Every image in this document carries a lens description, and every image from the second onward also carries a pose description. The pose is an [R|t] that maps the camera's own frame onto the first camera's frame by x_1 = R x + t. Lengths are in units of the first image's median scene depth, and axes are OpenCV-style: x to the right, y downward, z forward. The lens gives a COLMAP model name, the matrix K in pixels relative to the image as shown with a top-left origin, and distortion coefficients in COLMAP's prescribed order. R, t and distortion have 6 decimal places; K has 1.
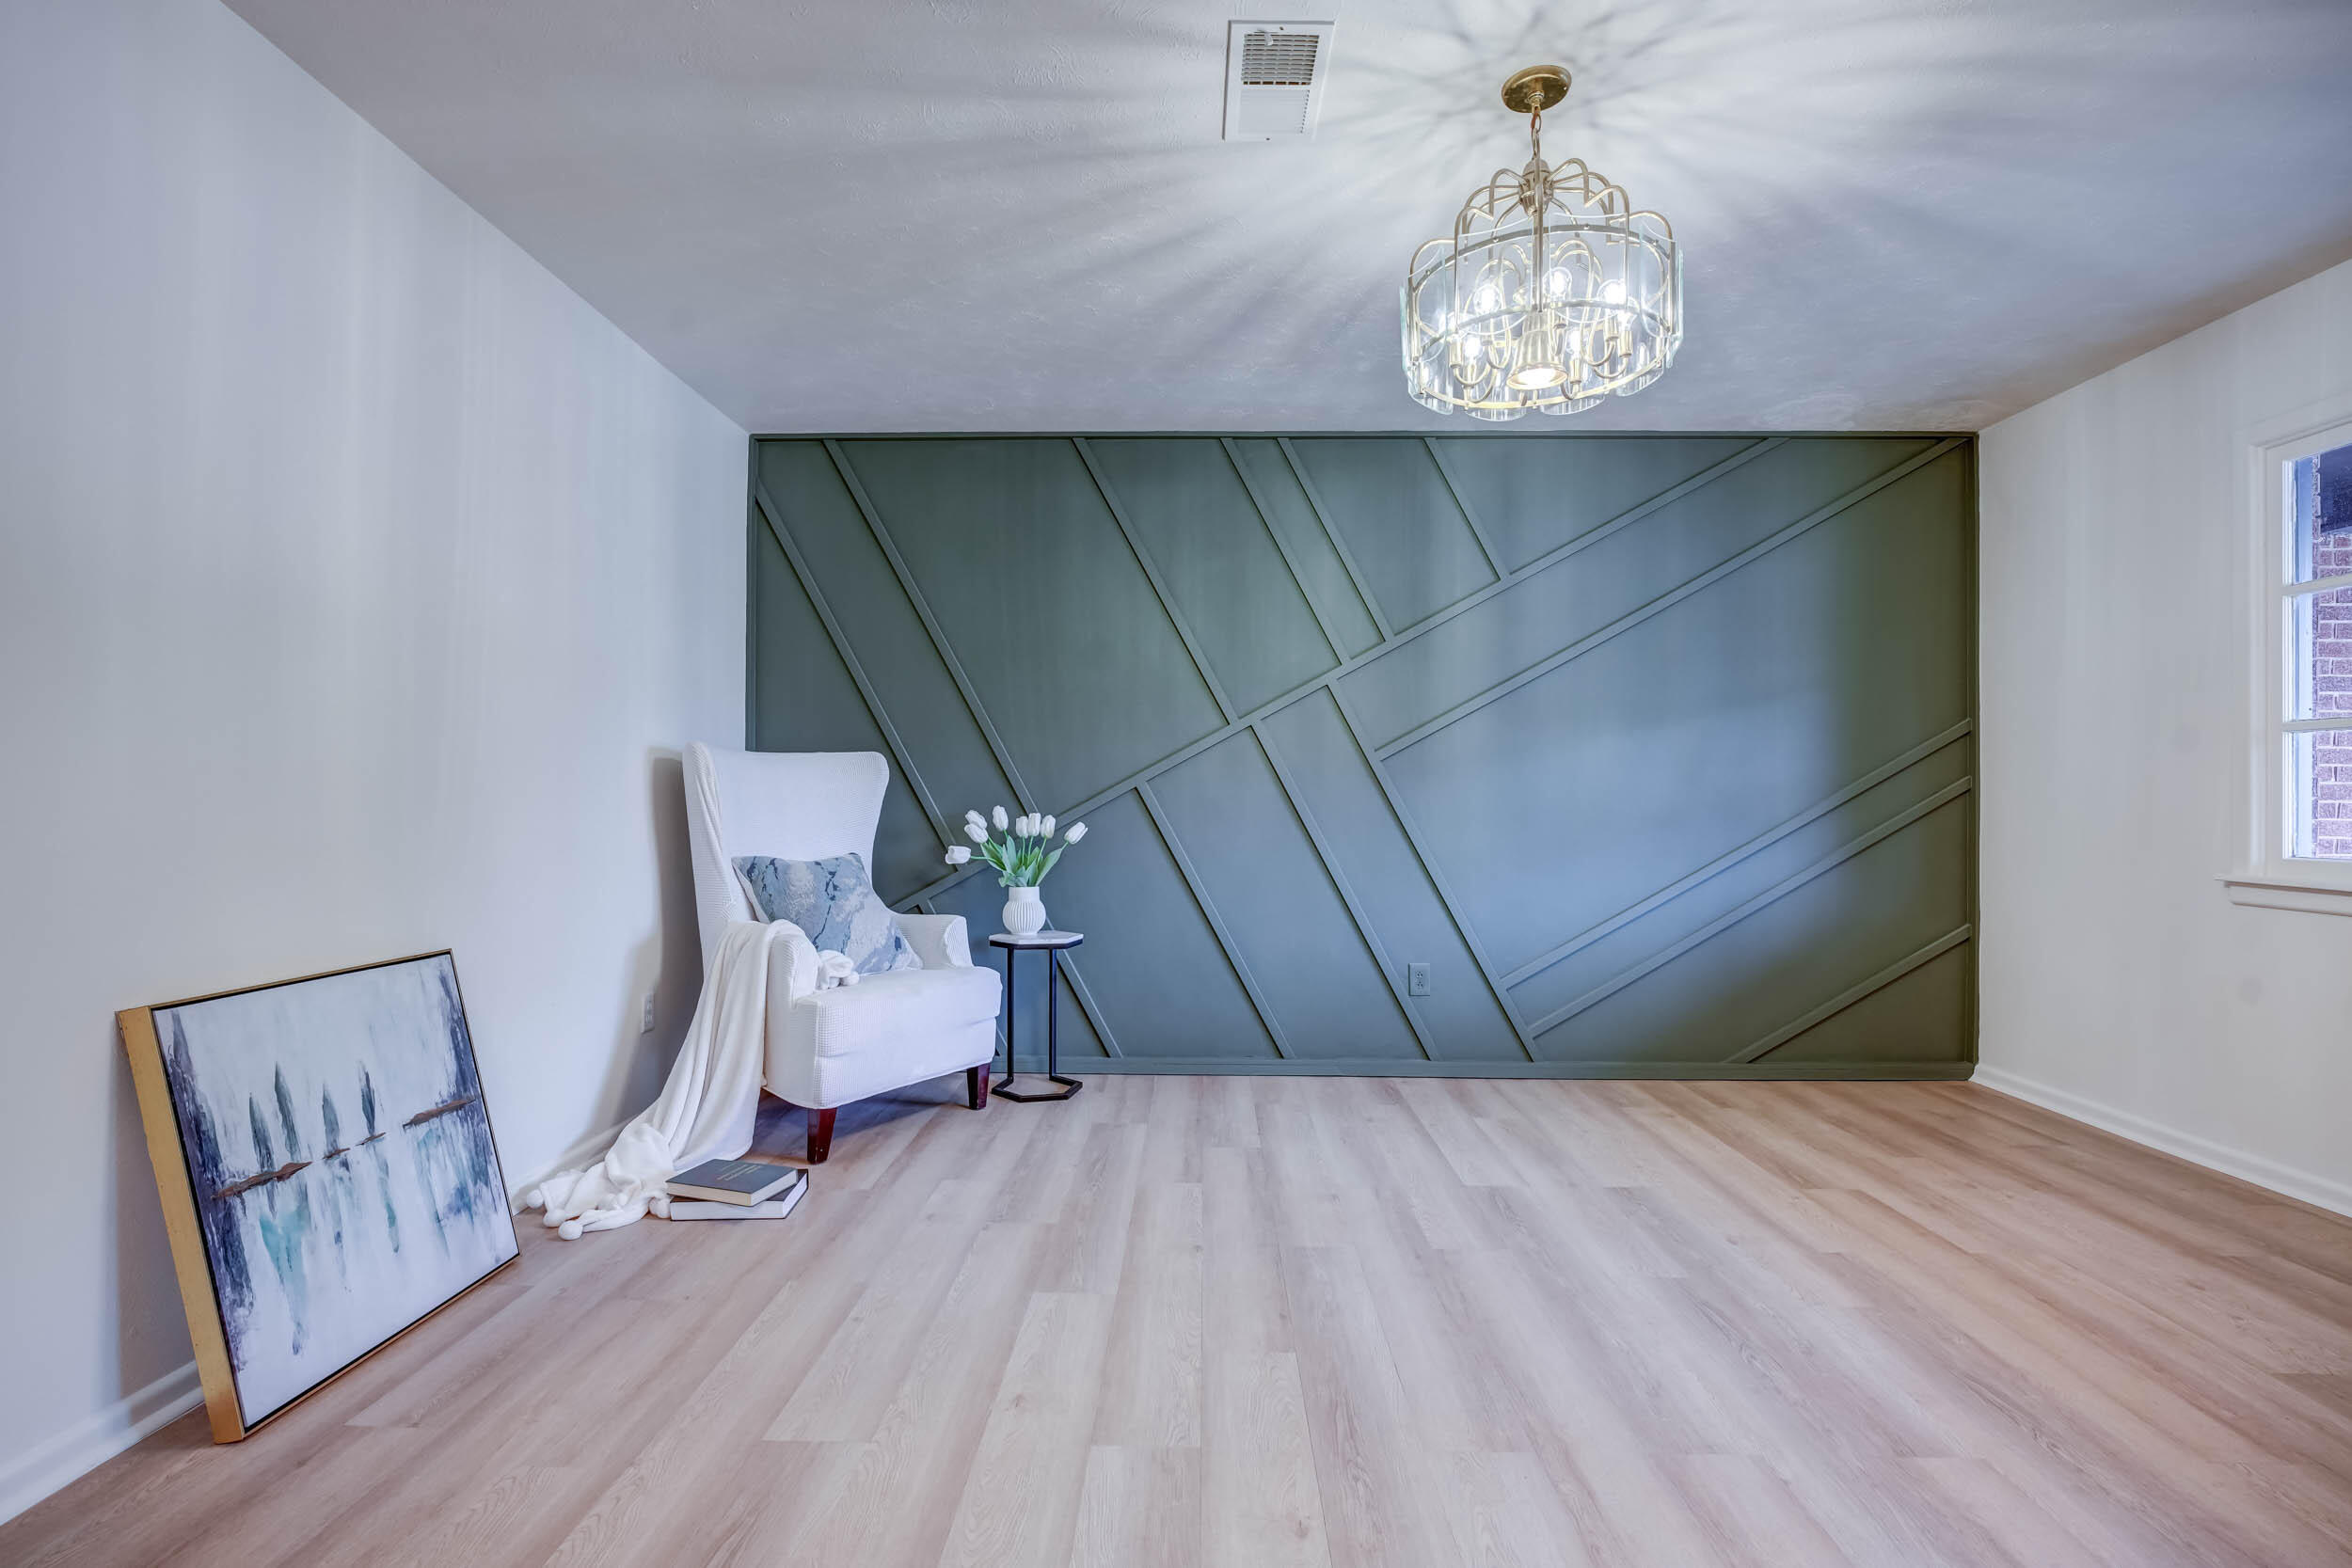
lens RADIAL K [[1127.5, 0, 1168.5], [0, 1127.5, 802.2], [0, 0, 1]] dist [-0.015079, 0.000188]
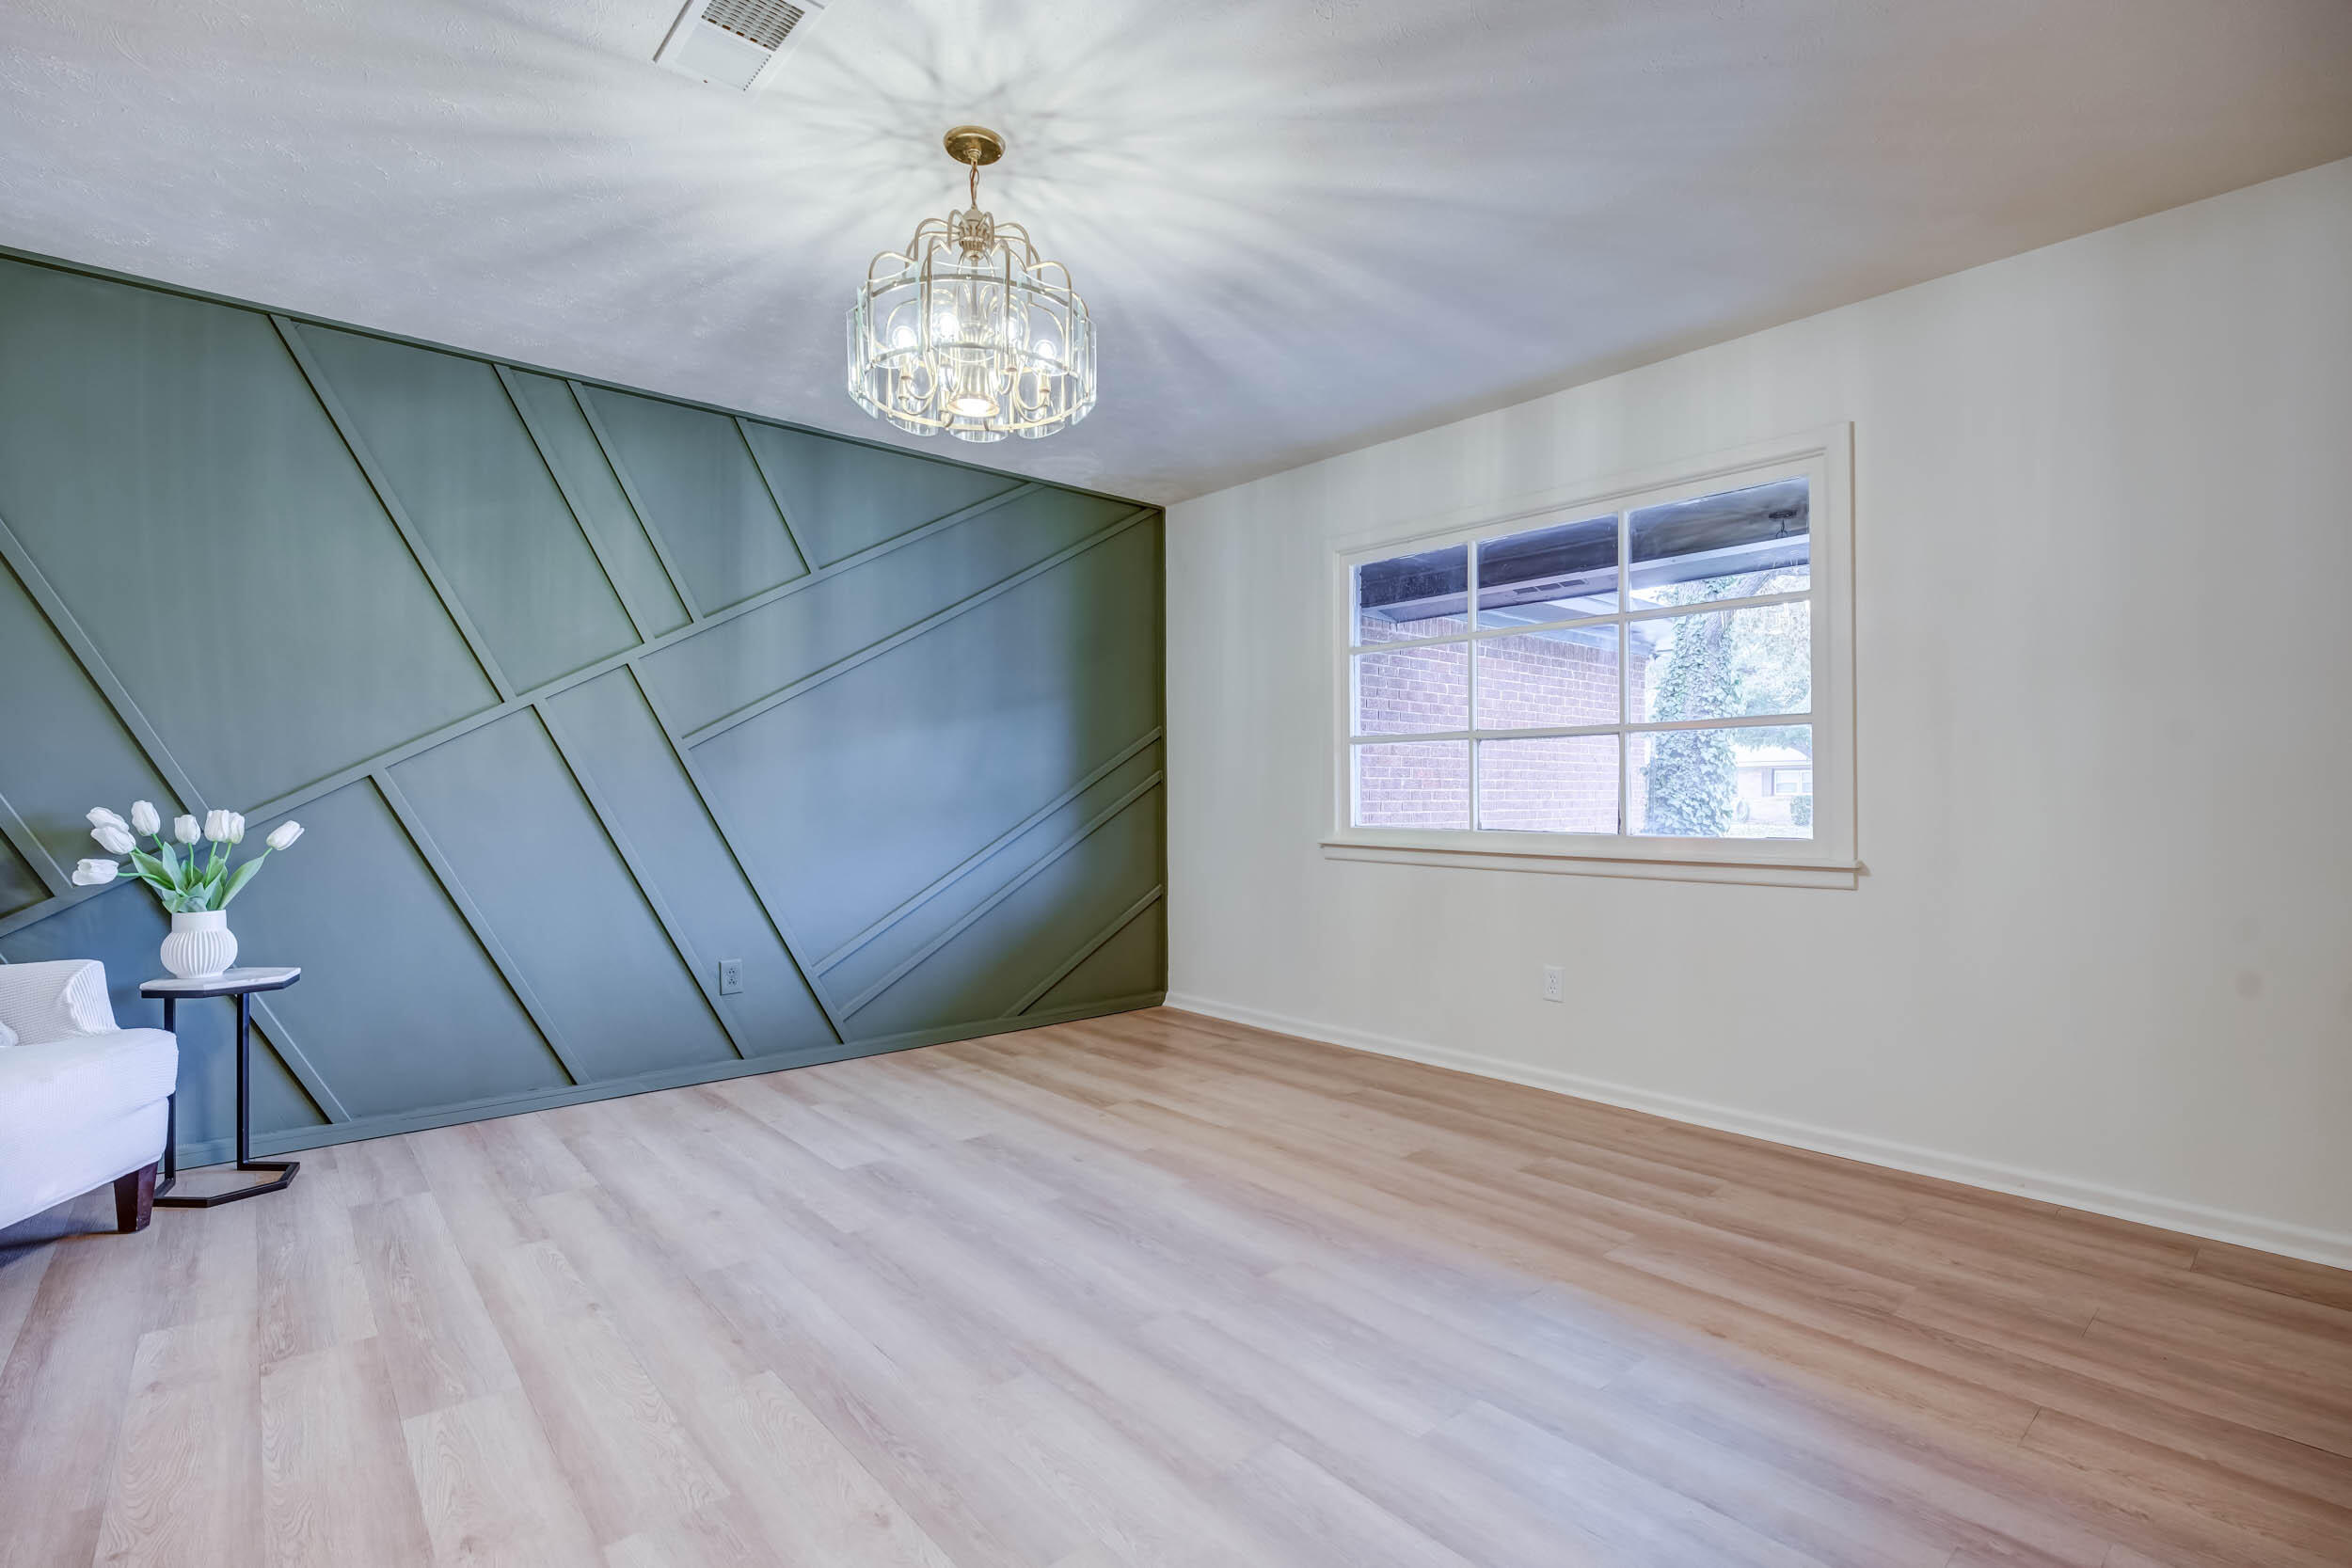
lens RADIAL K [[1104.9, 0, 1221.9], [0, 1104.9, 781.6], [0, 0, 1]] dist [-0.012995, 0.000353]
pose [[0.719898, 0.002150, 0.694076, -0.152646], [0.004513, 0.999960, -0.007779, -0.000450], [-0.694065, 0.008732, 0.719859, 0.034365]]
